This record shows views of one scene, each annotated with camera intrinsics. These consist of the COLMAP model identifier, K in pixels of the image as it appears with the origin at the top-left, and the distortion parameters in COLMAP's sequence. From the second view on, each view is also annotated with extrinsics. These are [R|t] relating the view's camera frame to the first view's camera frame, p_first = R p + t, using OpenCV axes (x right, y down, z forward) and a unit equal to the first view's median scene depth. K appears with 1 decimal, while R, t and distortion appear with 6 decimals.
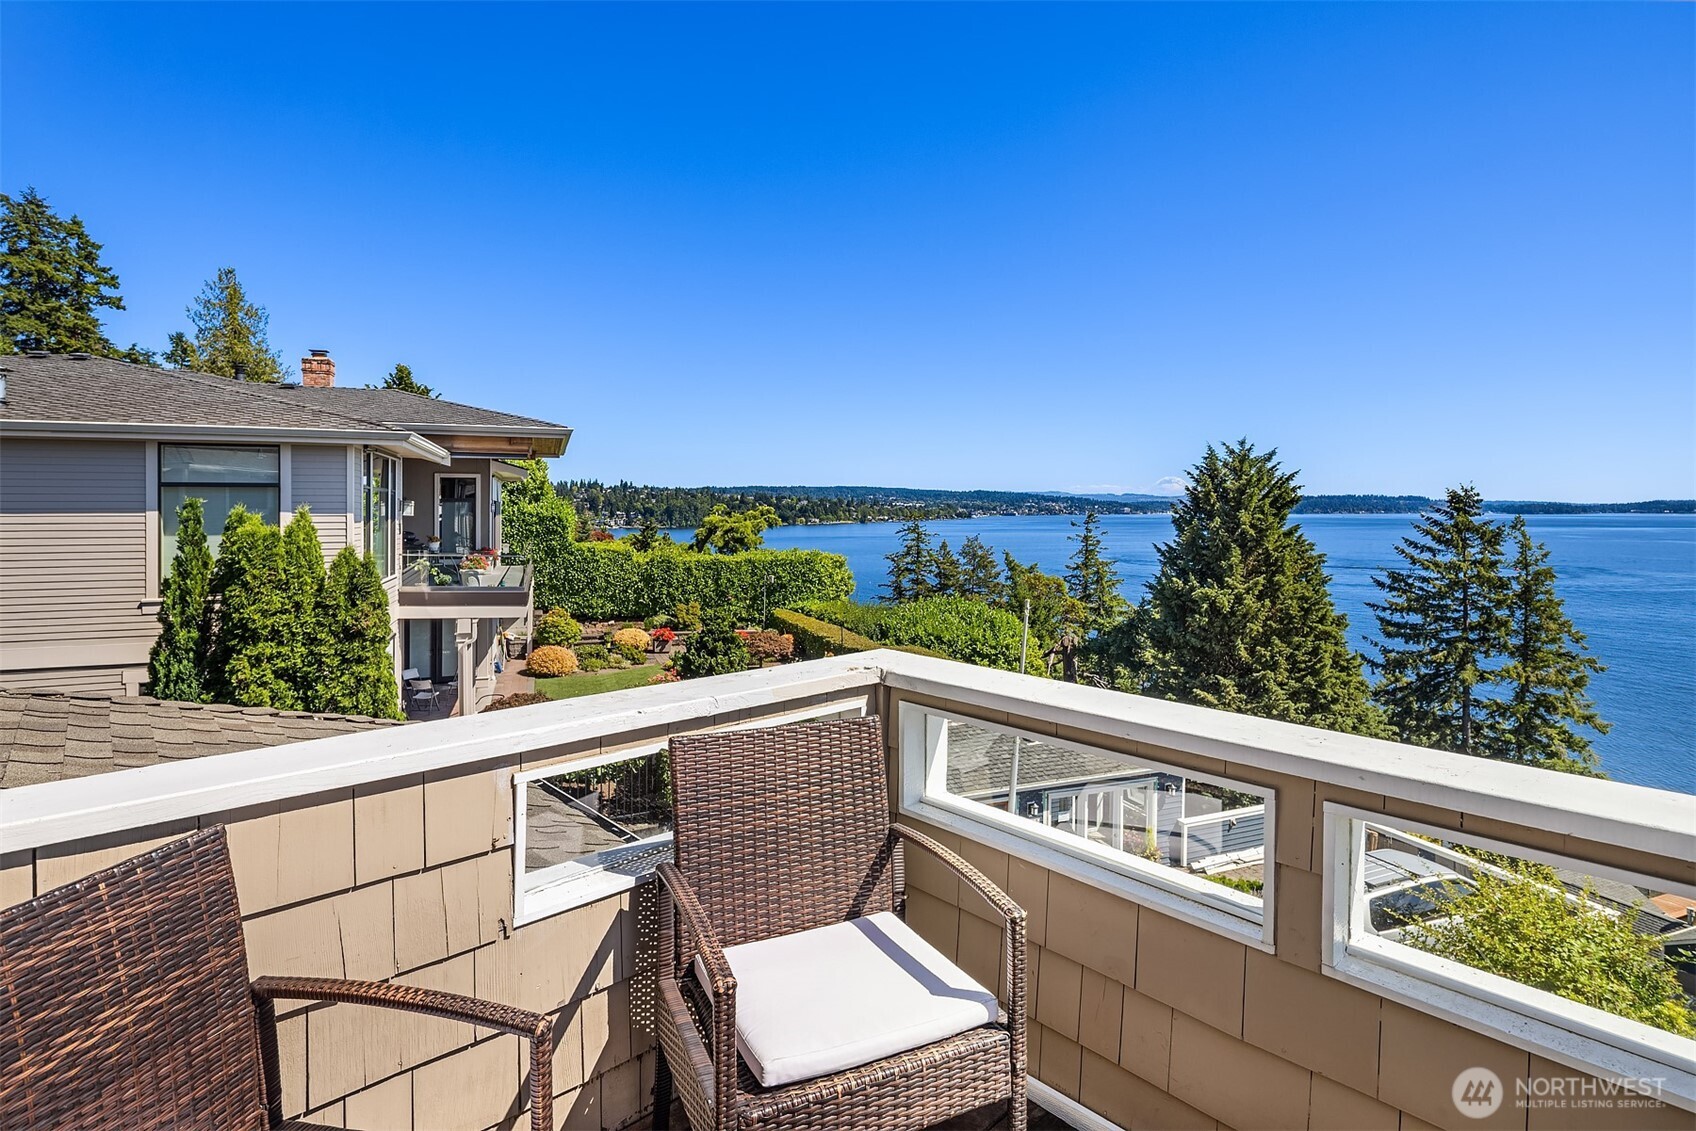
lens RADIAL K [[820.2, 0, 846.7], [0, 820.2, 534.6], [0, 0, 1]] dist [0.001473, 0.000222]
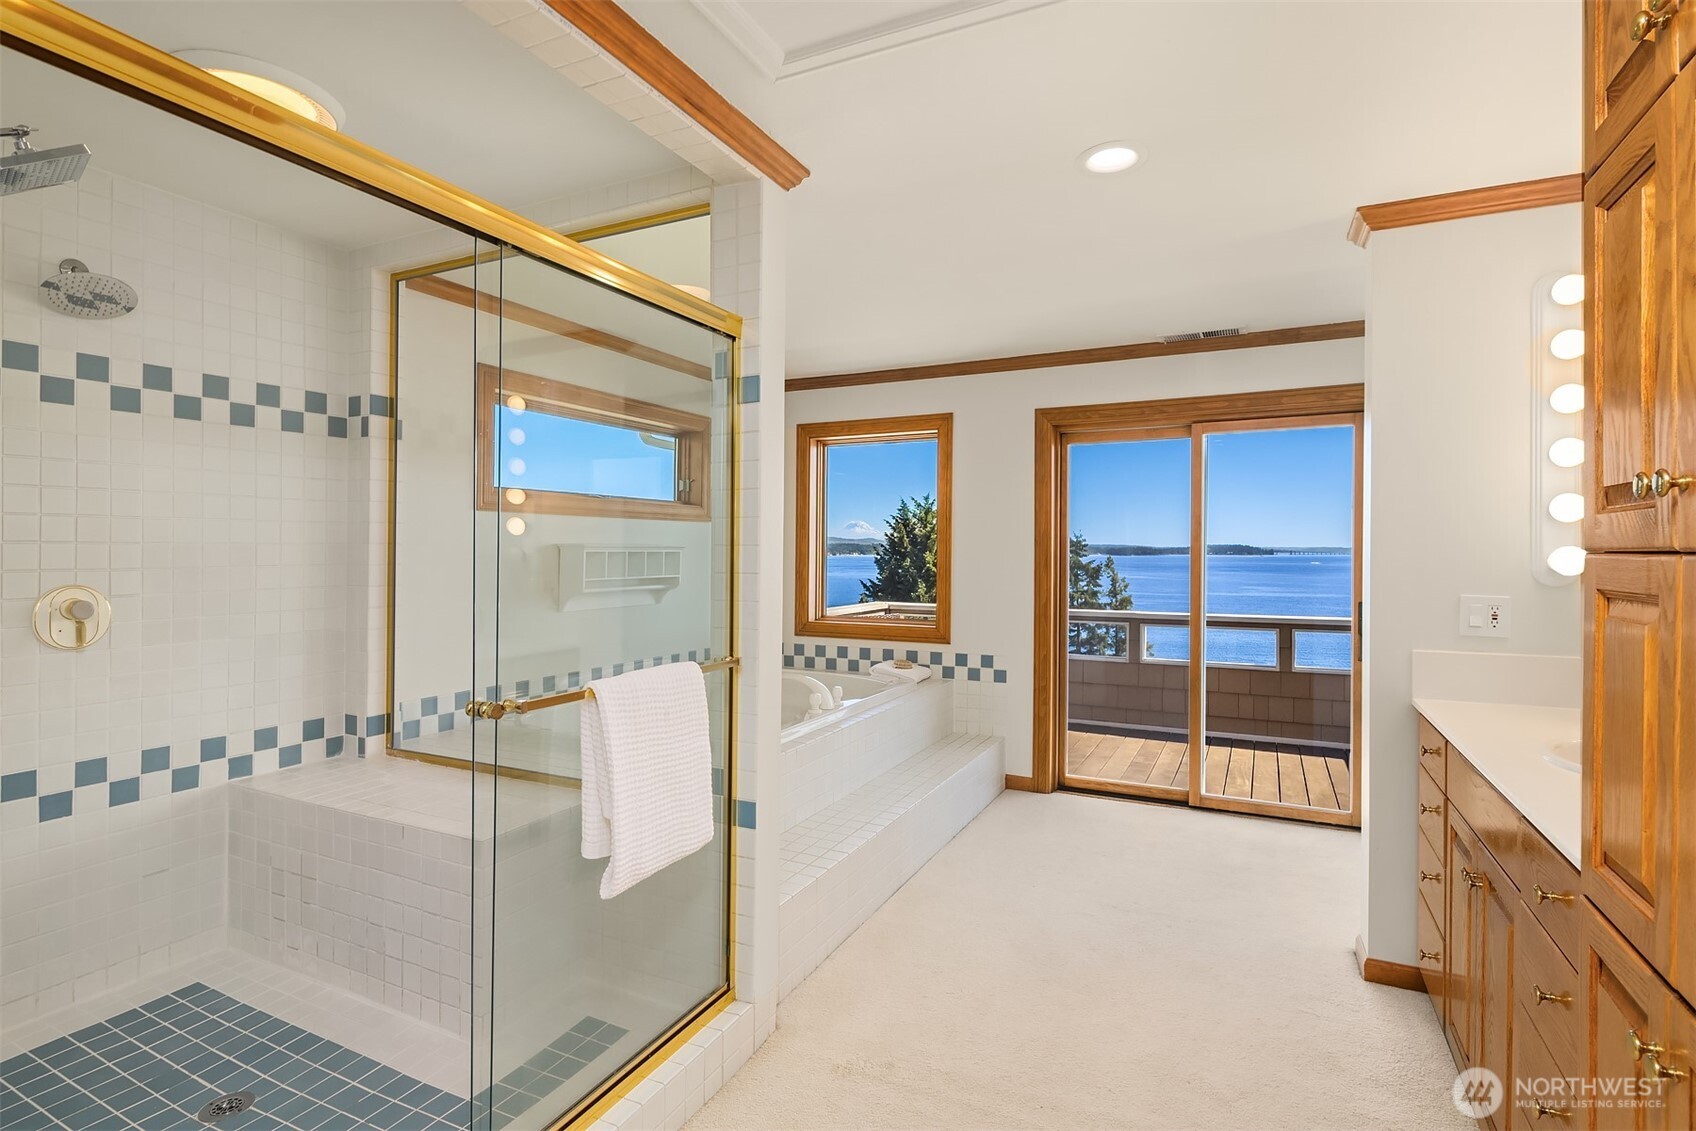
lens RADIAL K [[815.0, 0, 852.7], [0, 815.0, 544.2], [0, 0, 1]] dist [0.000864, 0.000119]
pose [[0.930365, 0.005146, 0.366600, -0.050103], [0.009197, 0.999259, -0.037367, 0.002066], [-0.366521, 0.038137, 0.929628, -0.071195]]
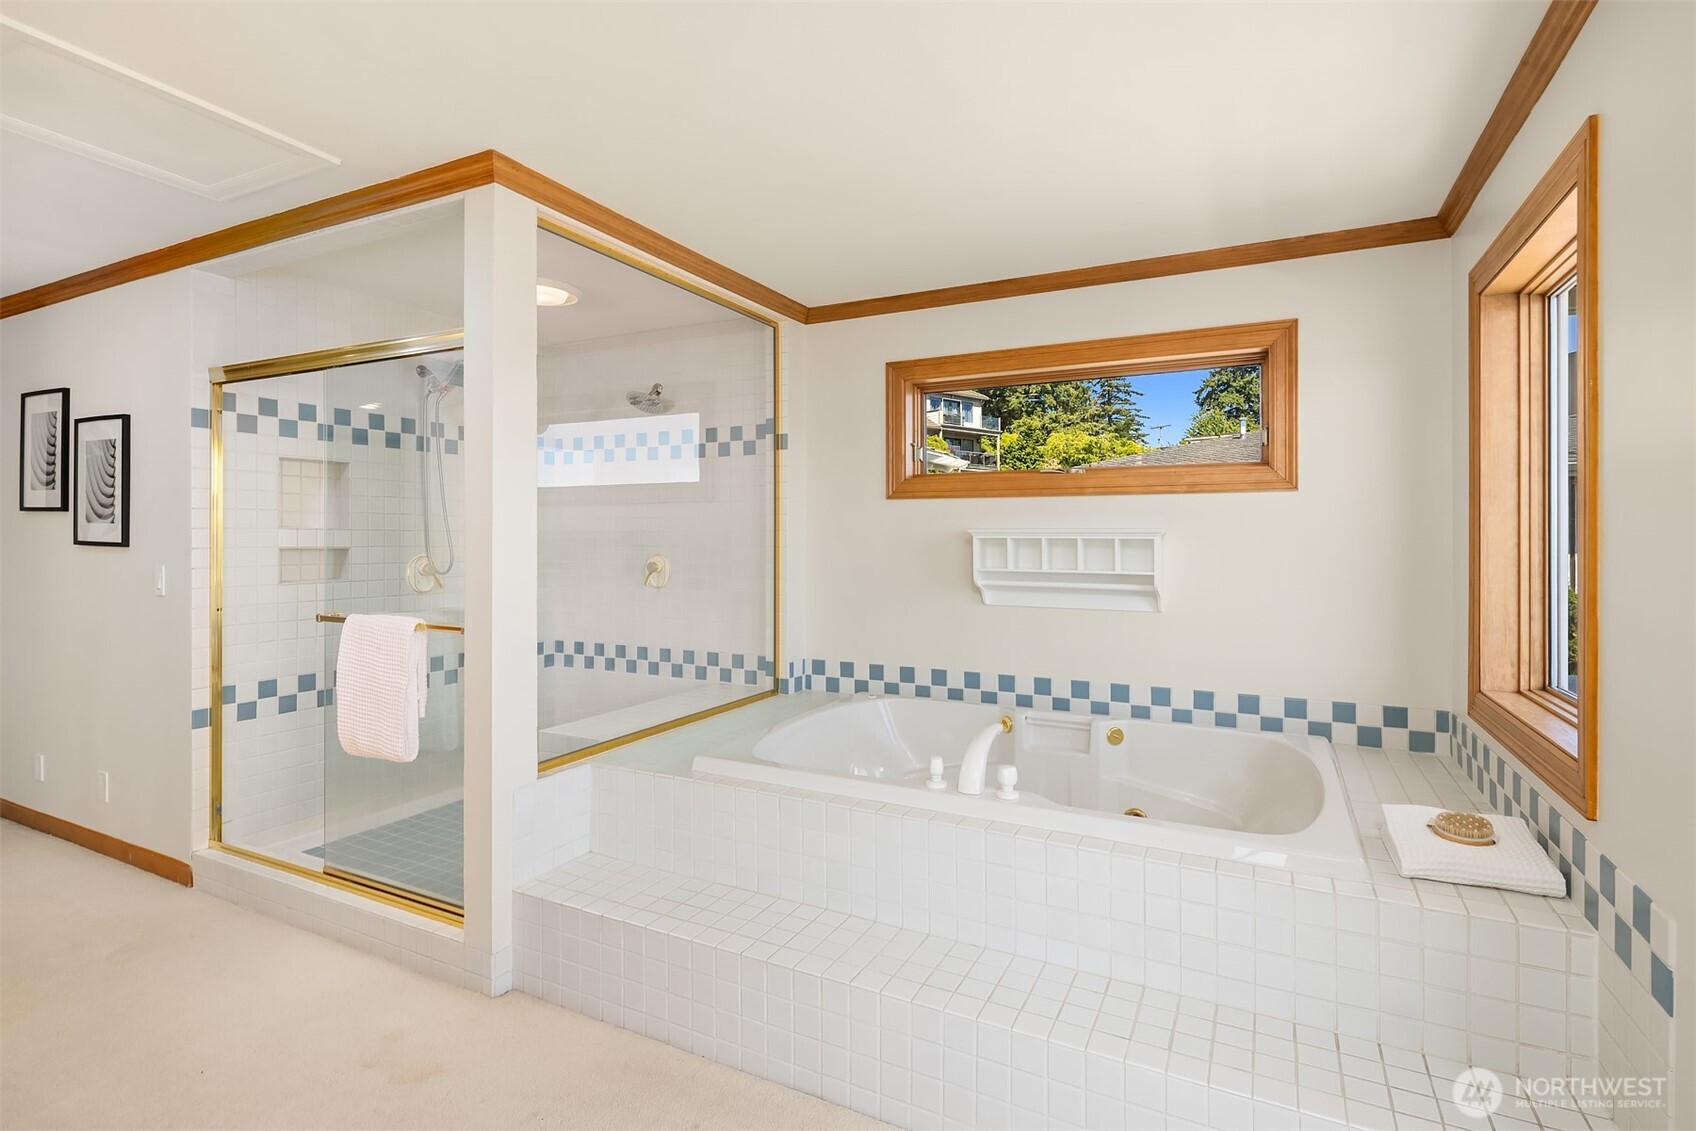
lens RADIAL K [[815.0, 0, 852.7], [0, 815.0, 544.2], [0, 0, 1]] dist [0.000864, 0.000119]
pose [[0.350825, -0.000633, -0.936441, 0.006196], [-0.021708, 0.999726, -0.008808, 0.000929], [0.936189, 0.023418, 0.350715, -0.032999]]
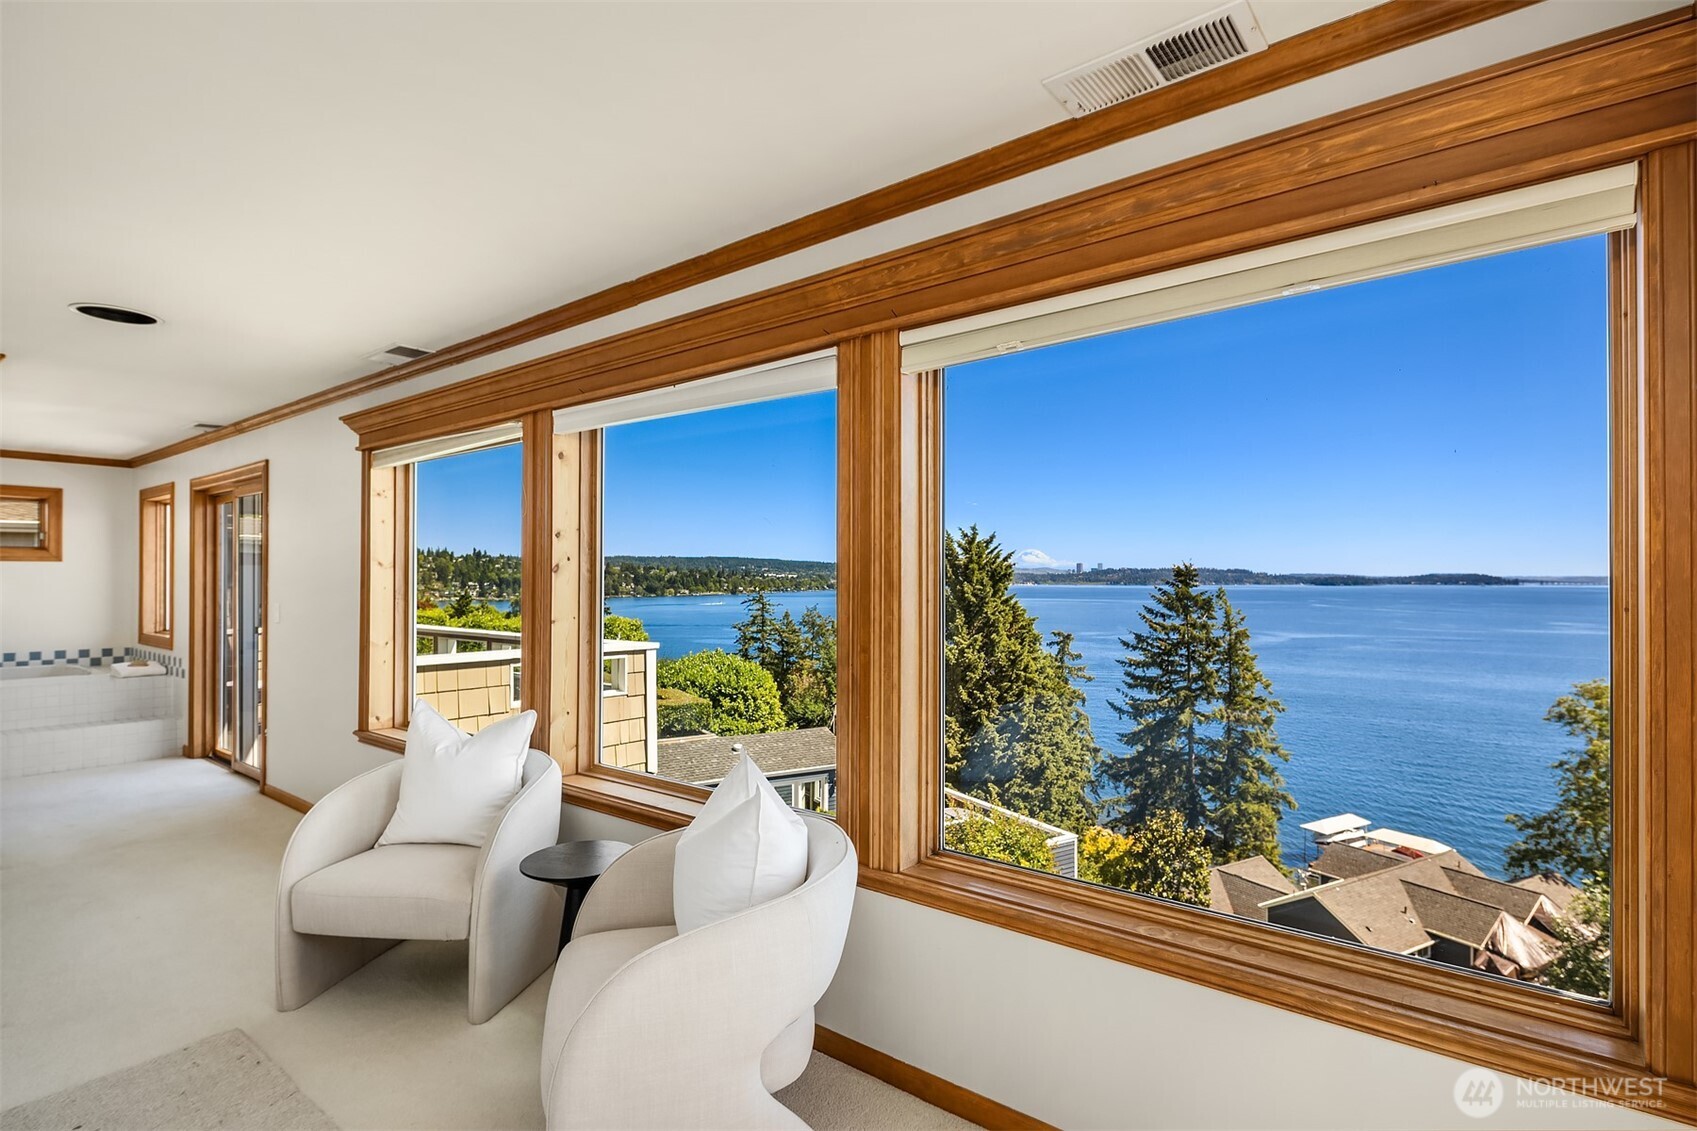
lens RADIAL K [[817.5, 0, 850.2], [0, 817.5, 586.6], [0, 0, 1]] dist [-0.002035, -0.000086]
pose [[0.986363, 0.001212, 0.164579, 0.062061], [0.002676, 0.999723, -0.023398, 0.003309], [-0.164562, 0.023519, 0.986086, -0.125099]]
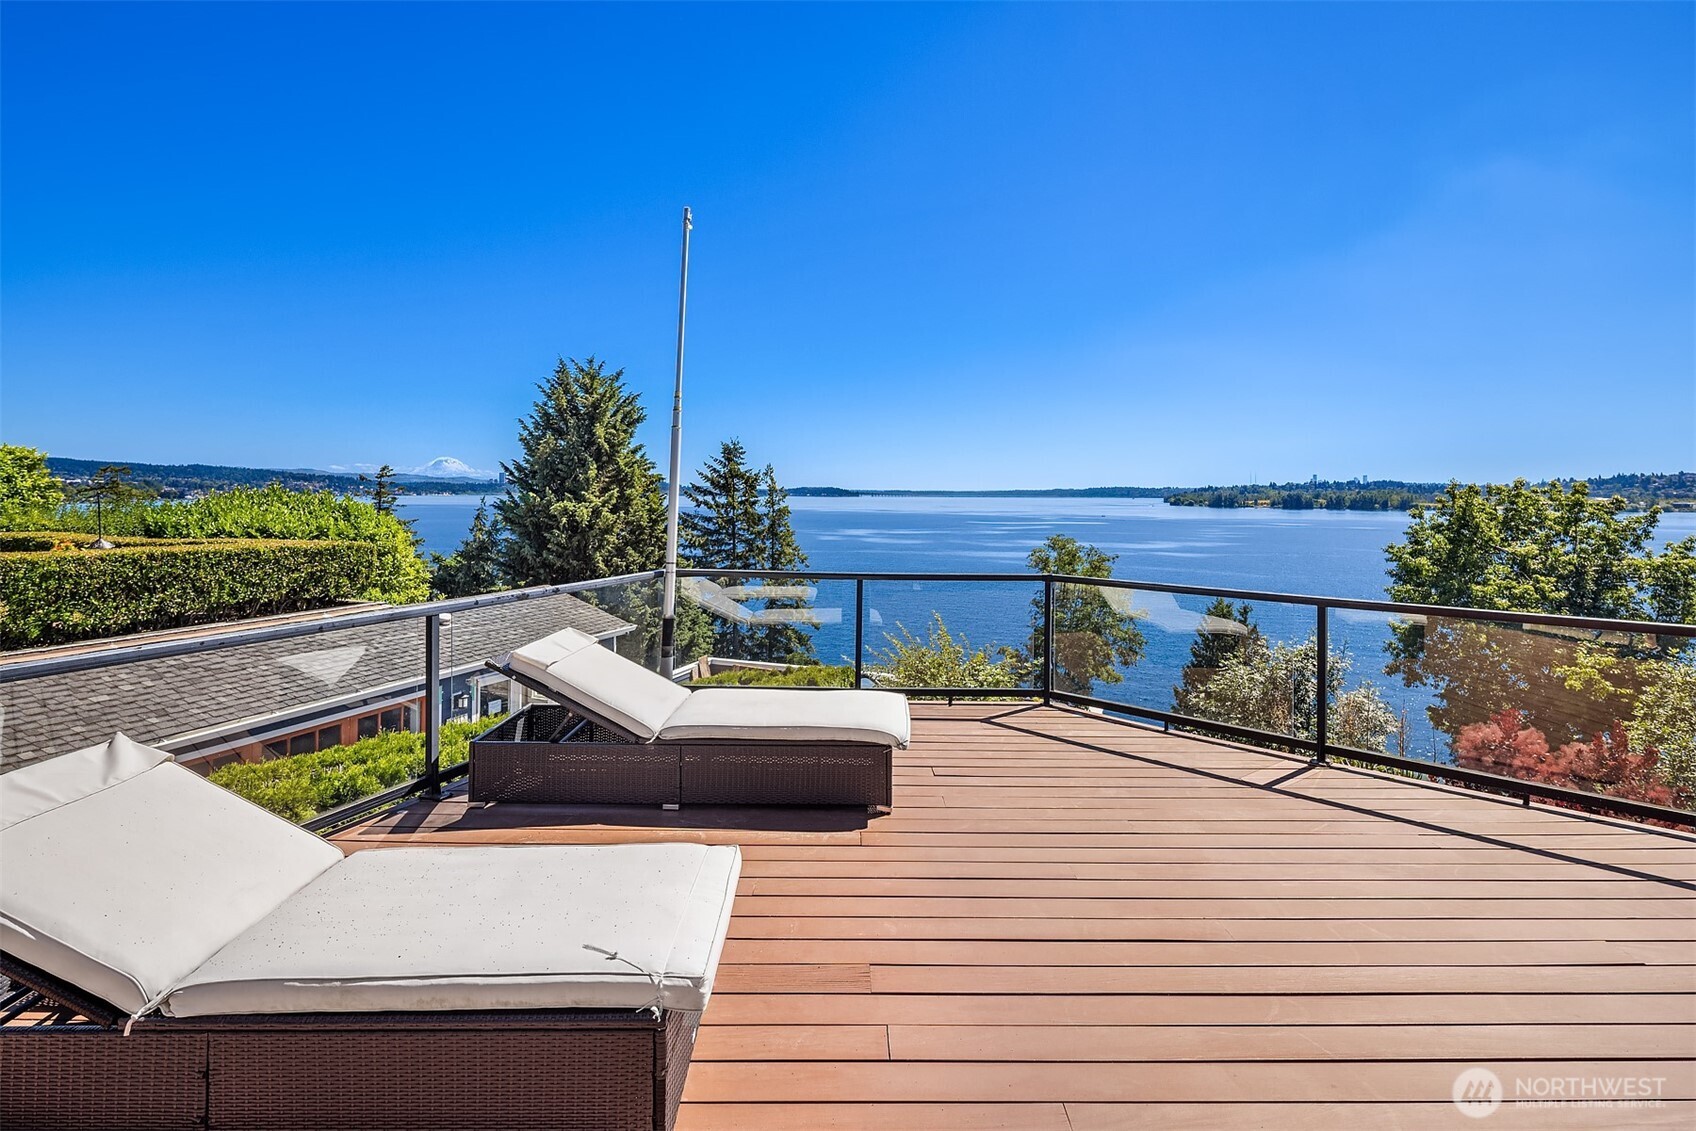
lens RADIAL K [[815.0, 0, 848.0], [0, 815.0, 497.4], [0, 0, 1]] dist [0.003342, 0.000424]
pose [[0.672806, 0.000942, 0.739819, -0.028844], [0.015162, 0.999772, -0.015061, 0.048631], [-0.739664, 0.021350, 0.672638, 0.065842]]
